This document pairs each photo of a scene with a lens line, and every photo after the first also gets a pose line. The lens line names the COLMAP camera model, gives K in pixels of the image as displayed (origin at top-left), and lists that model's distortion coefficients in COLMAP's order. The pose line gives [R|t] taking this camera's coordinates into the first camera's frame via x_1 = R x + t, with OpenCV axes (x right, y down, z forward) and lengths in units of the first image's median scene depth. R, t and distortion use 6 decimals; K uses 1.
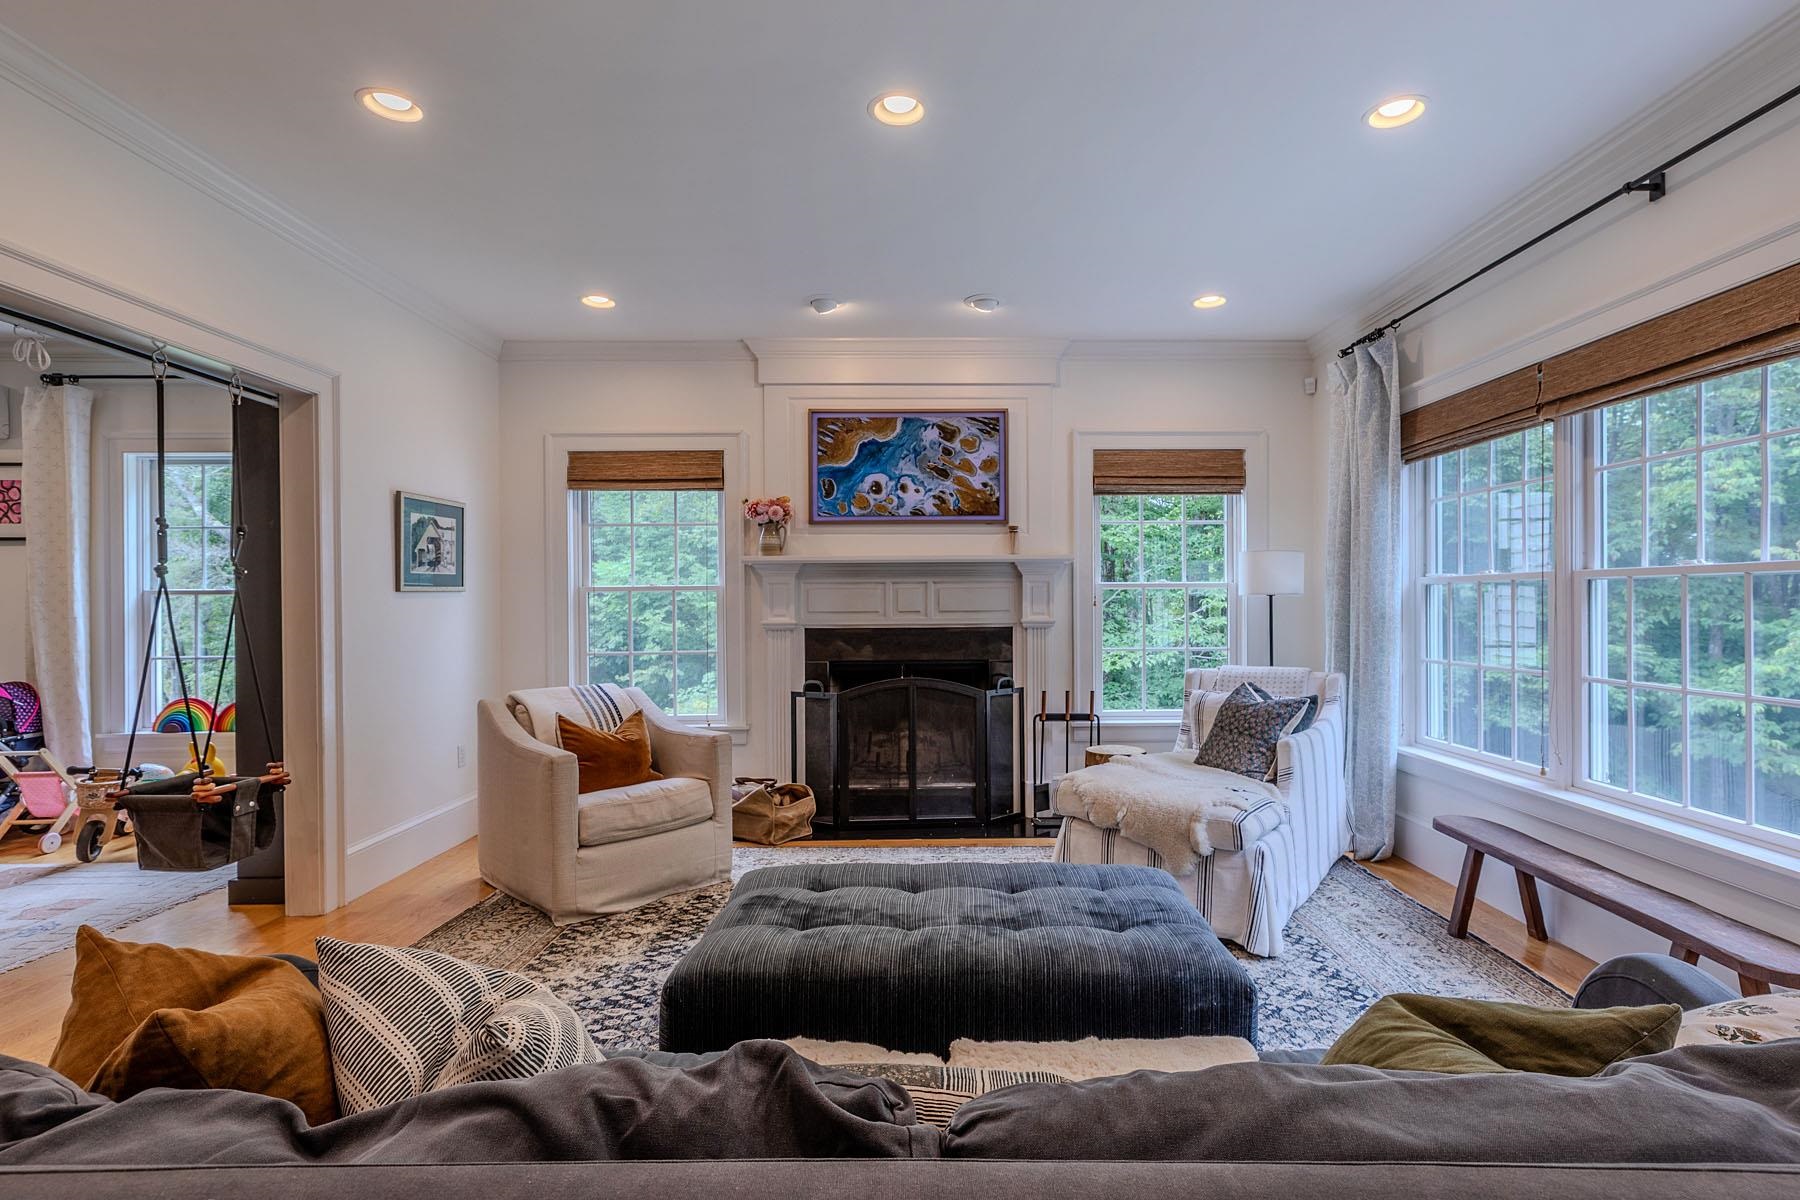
lens RADIAL K [[860.8, 0, 922.1], [0, 860.8, 611.5], [0, 0, 1]] dist [0.005394, 0.000202]
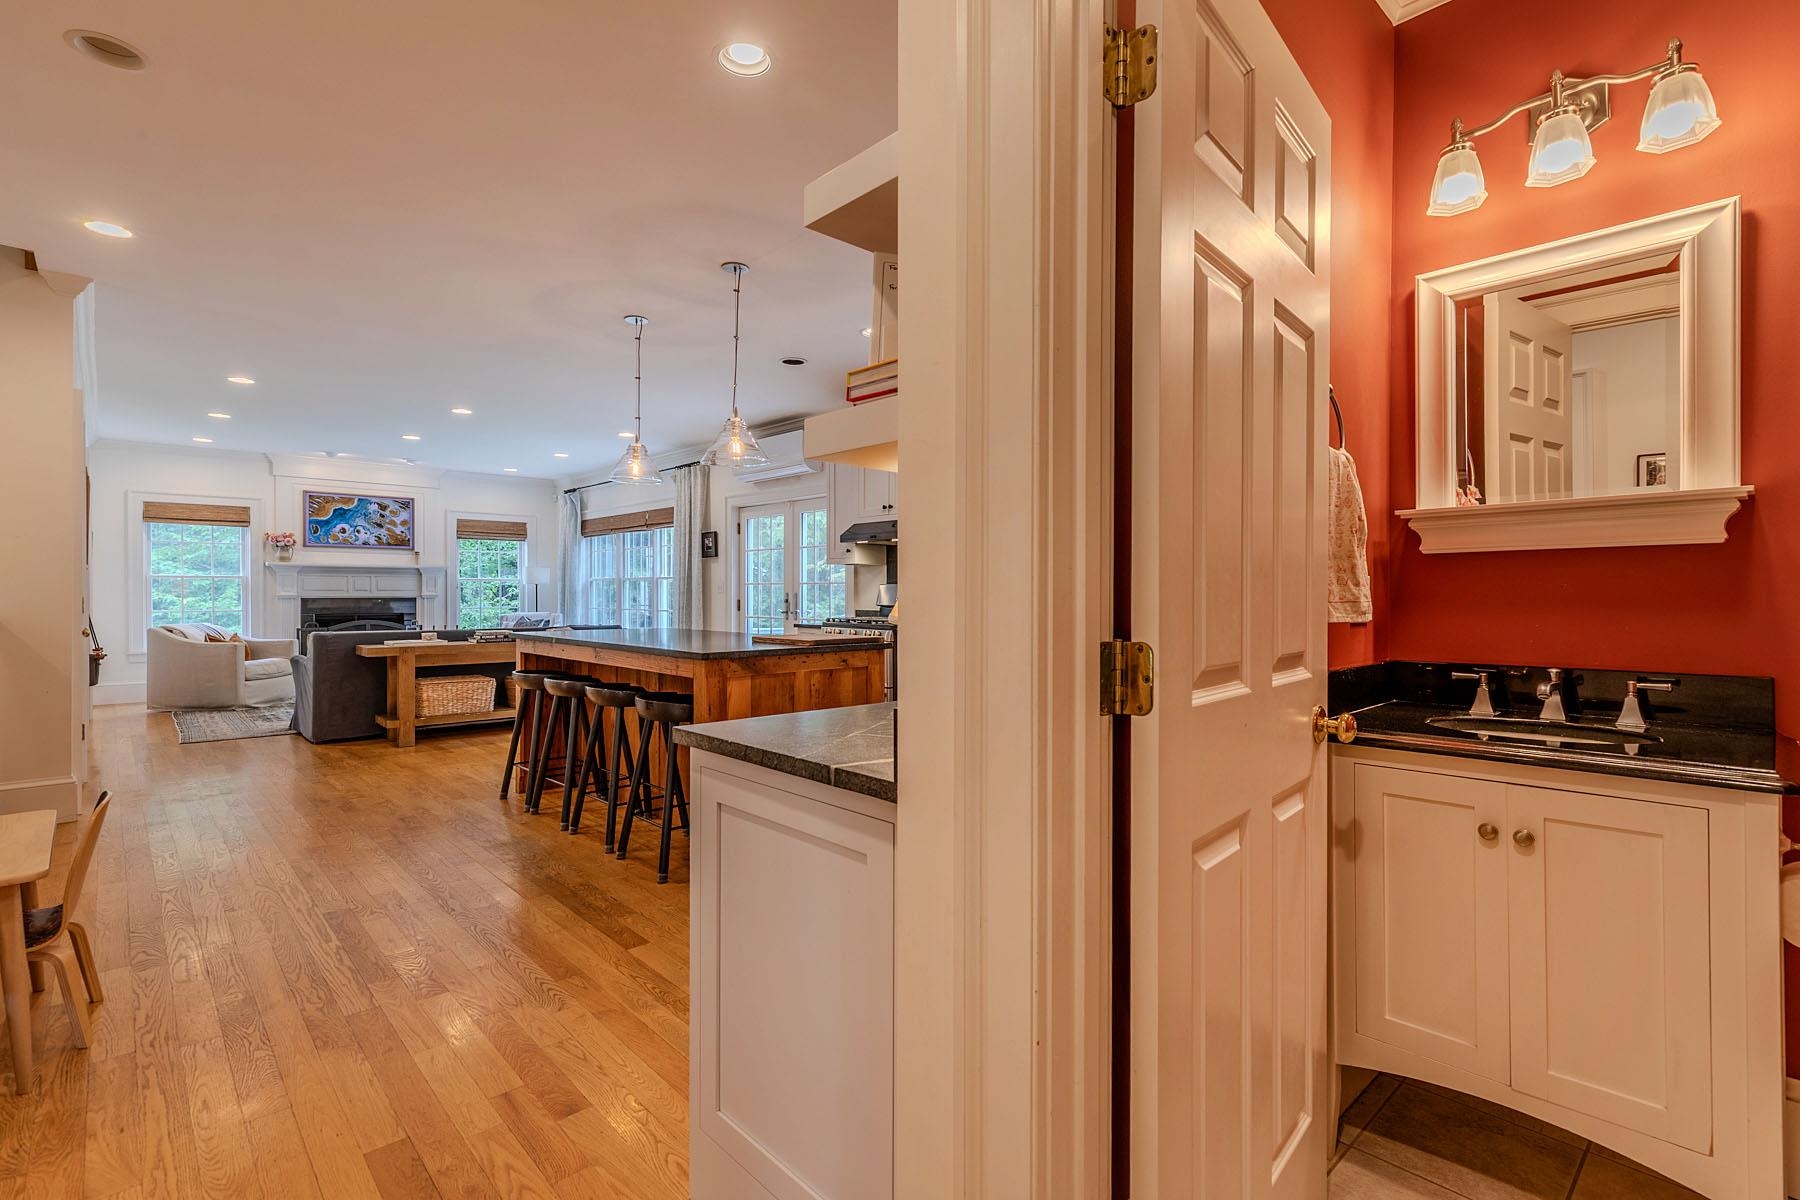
lens RADIAL K [[852.4, 0, 900.0], [0, 852.4, 600.0], [0, 0, 1]] dist [0.007376, 0.000416]
pose [[0.739600, 0.001115, 0.673046, -0.452301], [0.004526, 0.999968, -0.006630, 0.044031], [-0.673032, 0.007949, 0.739571, -1.445809]]
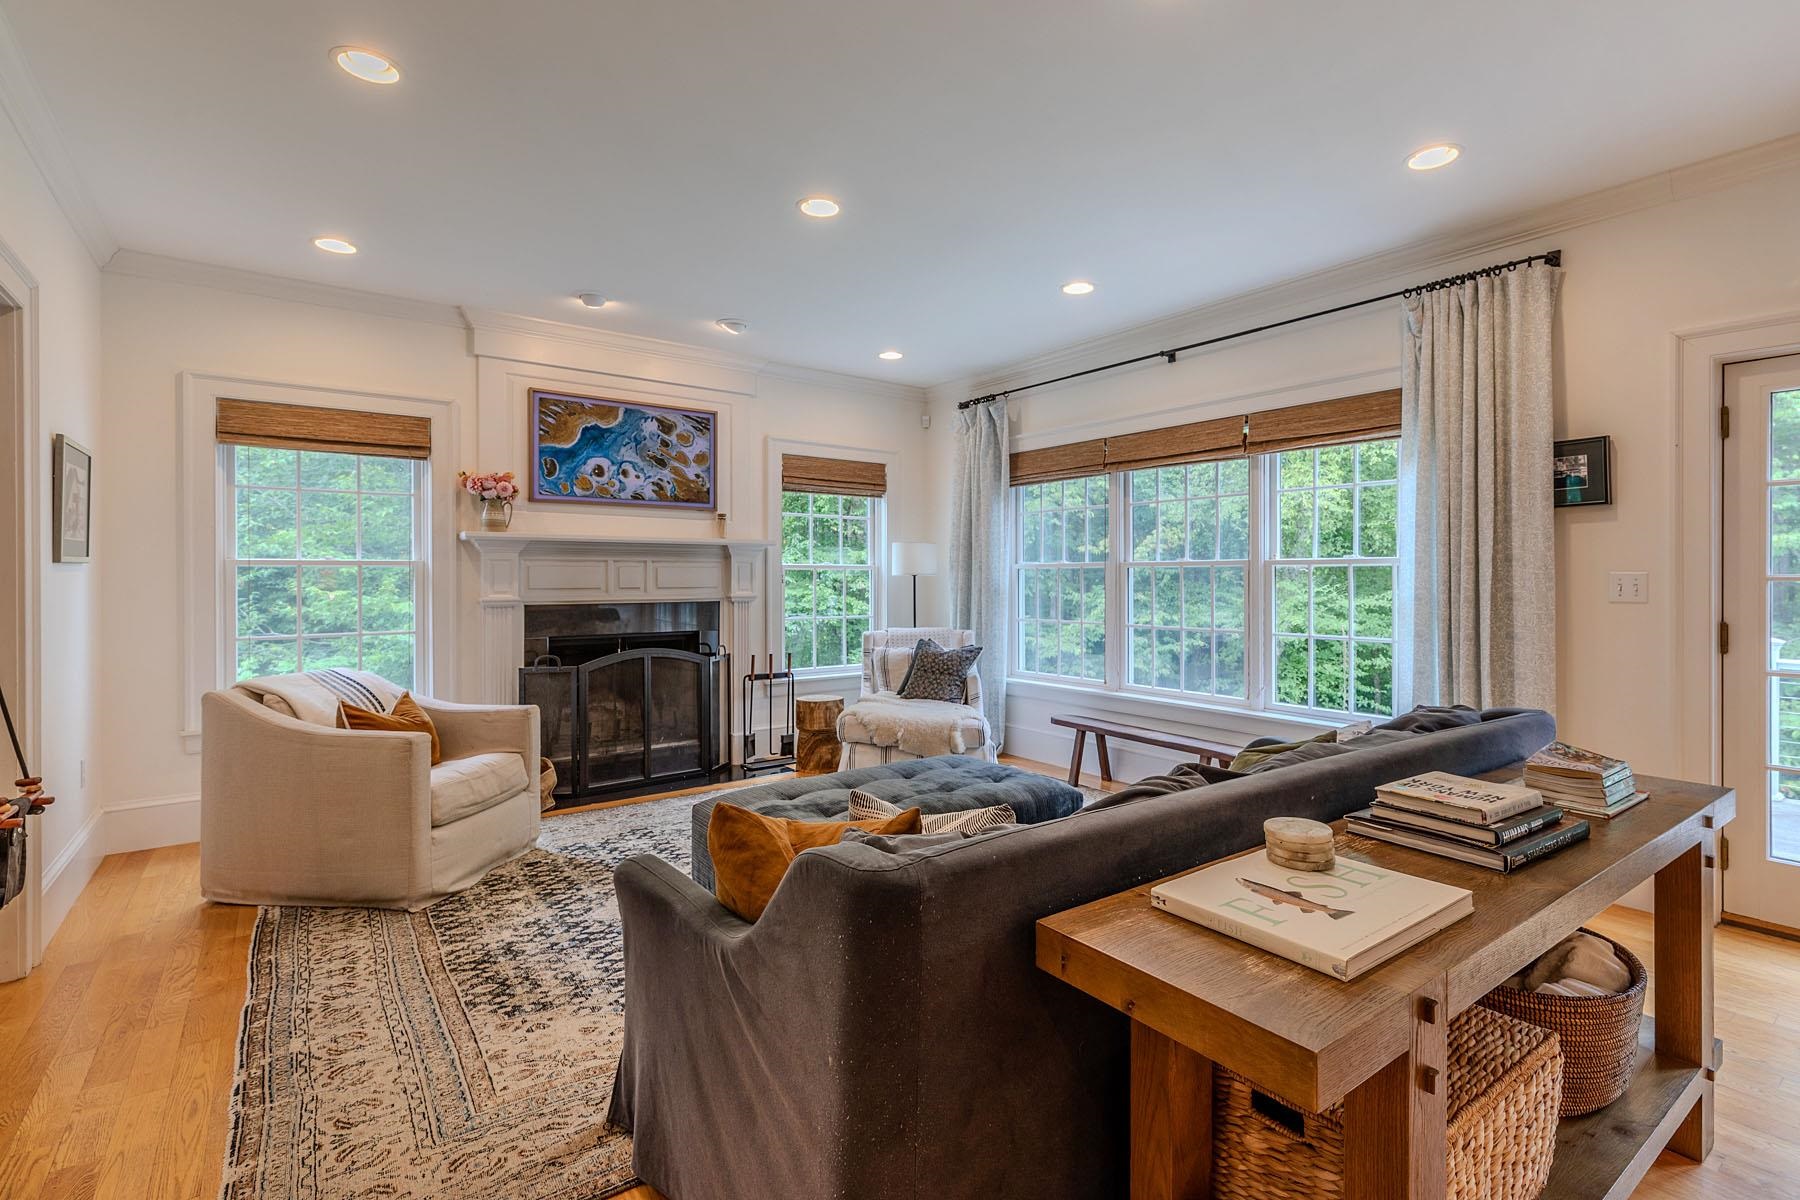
lens RADIAL K [[848.5, 0, 929.9], [0, 848.5, 587.1], [0, 0, 1]] dist [0.001808, 0.000317]
pose [[0.799085, -0.001020, 0.601217, -0.357278], [0.003995, 0.999985, -0.003613, 0.004114], [-0.601205, 0.005289, 0.799078, -0.074747]]
